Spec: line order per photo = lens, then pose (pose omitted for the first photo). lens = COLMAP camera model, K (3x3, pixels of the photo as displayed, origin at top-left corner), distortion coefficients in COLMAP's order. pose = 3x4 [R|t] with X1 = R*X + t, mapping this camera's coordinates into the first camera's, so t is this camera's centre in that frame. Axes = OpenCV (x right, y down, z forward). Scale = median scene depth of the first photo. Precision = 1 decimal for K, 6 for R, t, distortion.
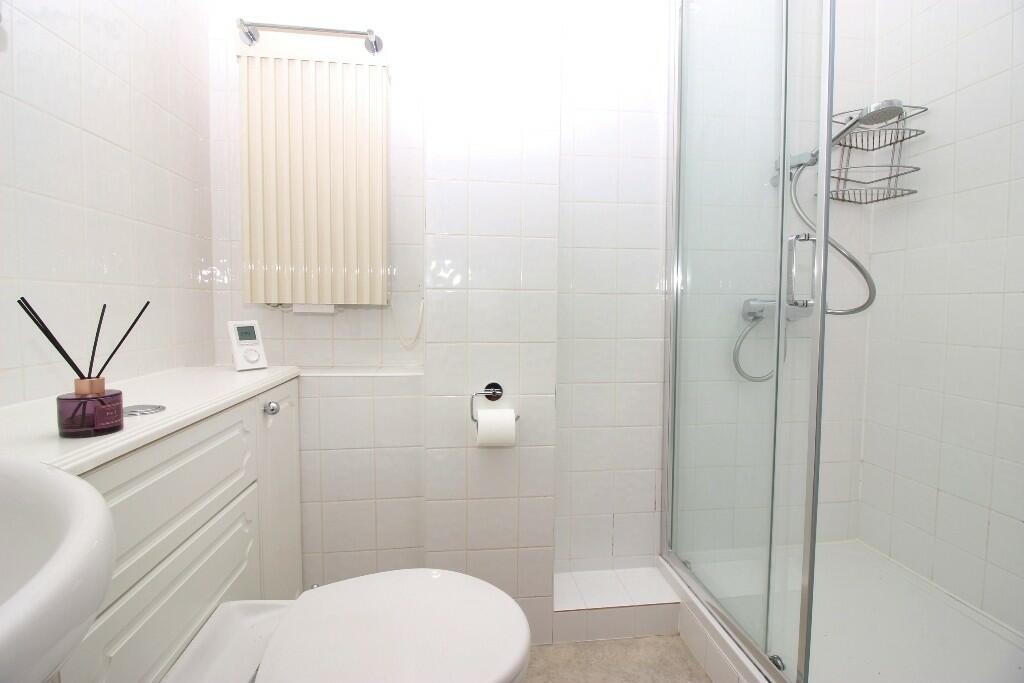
lens RADIAL K [[479.7, 0, 513.9], [0, 479.7, 329.5], [0, 0, 1]] dist [-0.003283, -0.012932]
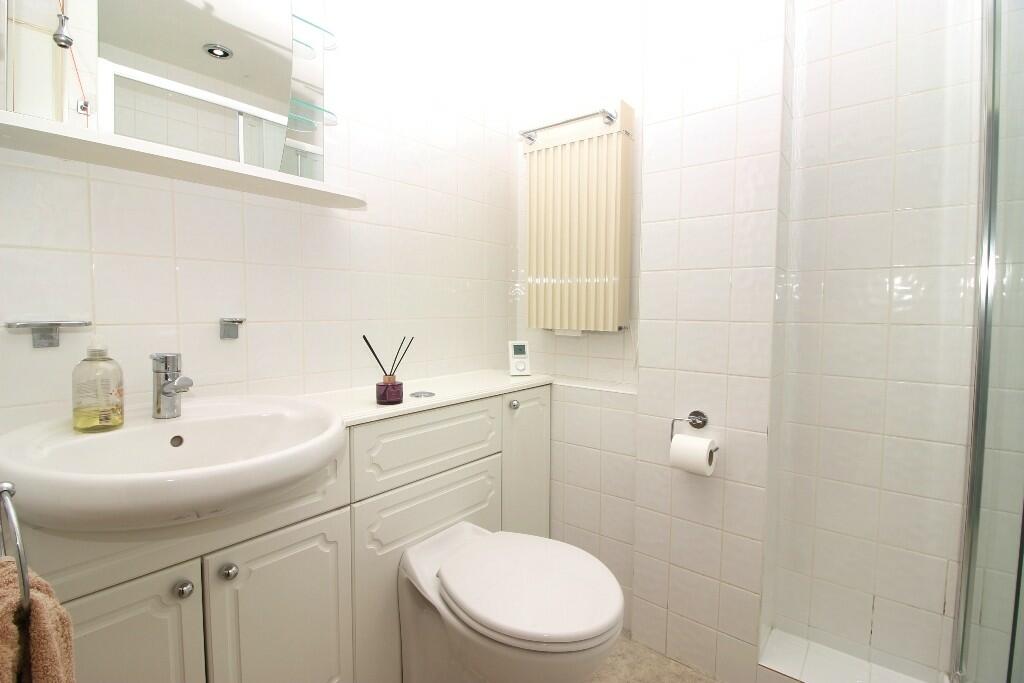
lens RADIAL K [[479.7, 0, 513.9], [0, 479.7, 329.5], [0, 0, 1]] dist [-0.003283, -0.012932]
pose [[0.693537, 0.032242, -0.719700, 0.456814], [-0.037734, 0.999252, 0.008403, -0.063931], [0.719433, 0.021329, 0.694235, -0.006074]]
